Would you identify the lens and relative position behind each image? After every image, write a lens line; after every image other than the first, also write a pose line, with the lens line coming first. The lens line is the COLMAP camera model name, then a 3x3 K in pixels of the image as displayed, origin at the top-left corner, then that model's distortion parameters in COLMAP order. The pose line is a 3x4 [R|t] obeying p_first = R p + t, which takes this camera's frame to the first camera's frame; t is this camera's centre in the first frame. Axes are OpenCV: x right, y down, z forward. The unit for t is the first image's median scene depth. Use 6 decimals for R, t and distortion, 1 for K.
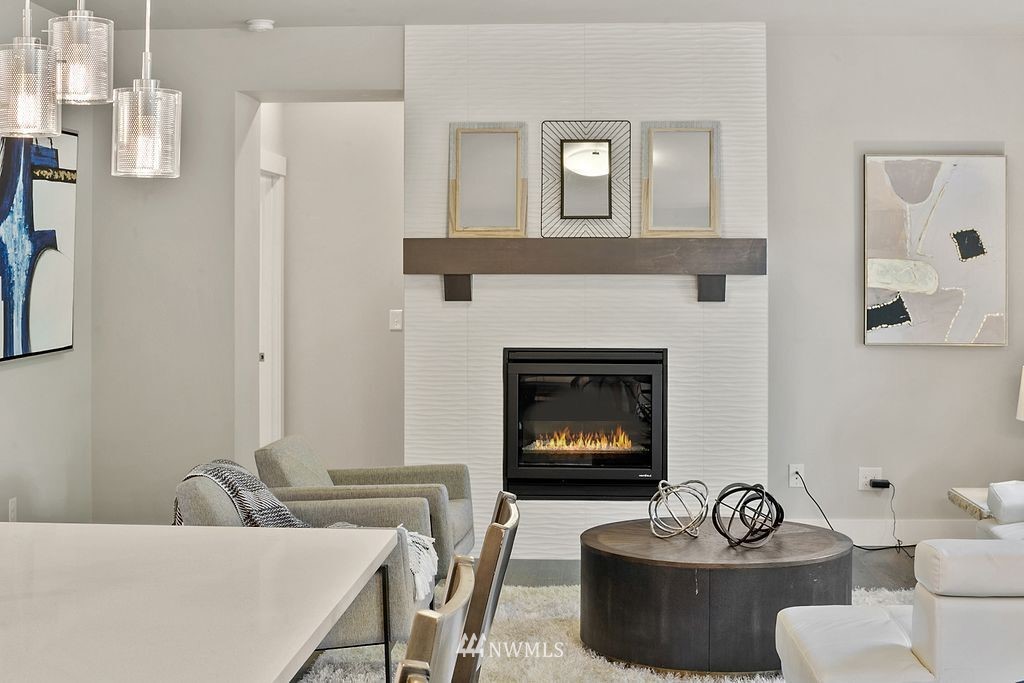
lens RADIAL K [[1476.7, 0, 512.6], [0, 1476.7, 270.7], [0, 0, 1]] dist [-0.088376, 0.001903]
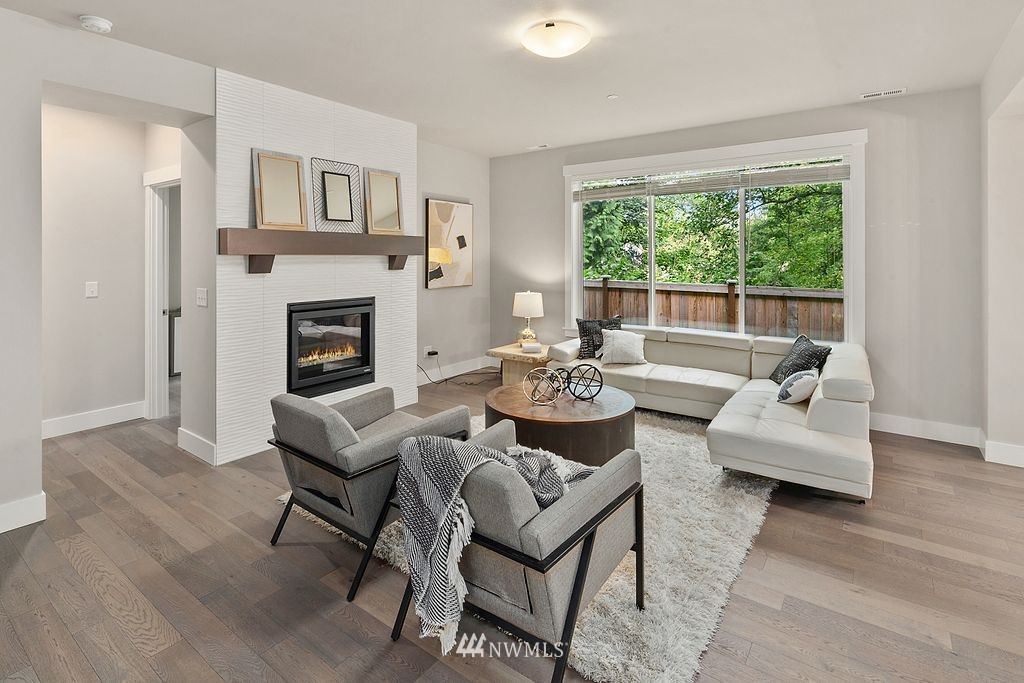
lens RADIAL K [[504.0, 0, 510.2], [0, 504.0, 259.4], [0, 0, 1]] dist [0.002223, 0.000207]
pose [[0.530194, -0.006154, 0.847854, -0.324715], [-0.000765, 0.999970, 0.007737, 0.002932], [-0.847876, -0.004751, 0.530173, 0.536986]]
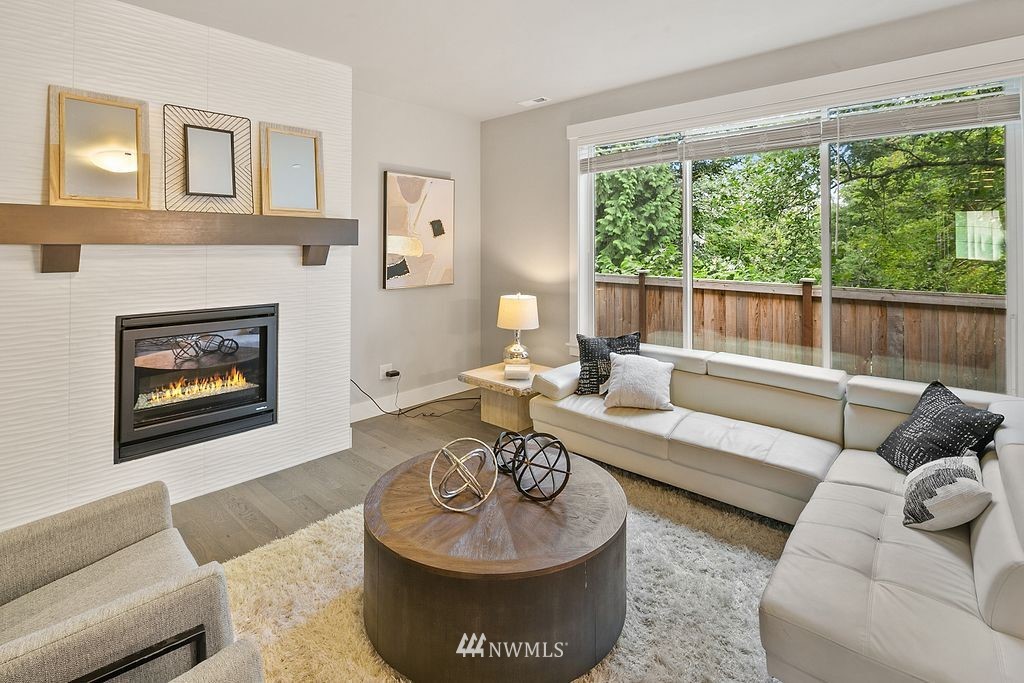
lens RADIAL K [[503.0, 0, 511.6], [0, 503.0, 241.8], [0, 0, 1]] dist [0.000812, -0.000588]
pose [[0.624088, 0.006312, 0.781328, -0.109508], [-0.002466, 0.999978, -0.006109, 0.001889], [-0.781350, 0.001886, 0.624090, 0.570479]]
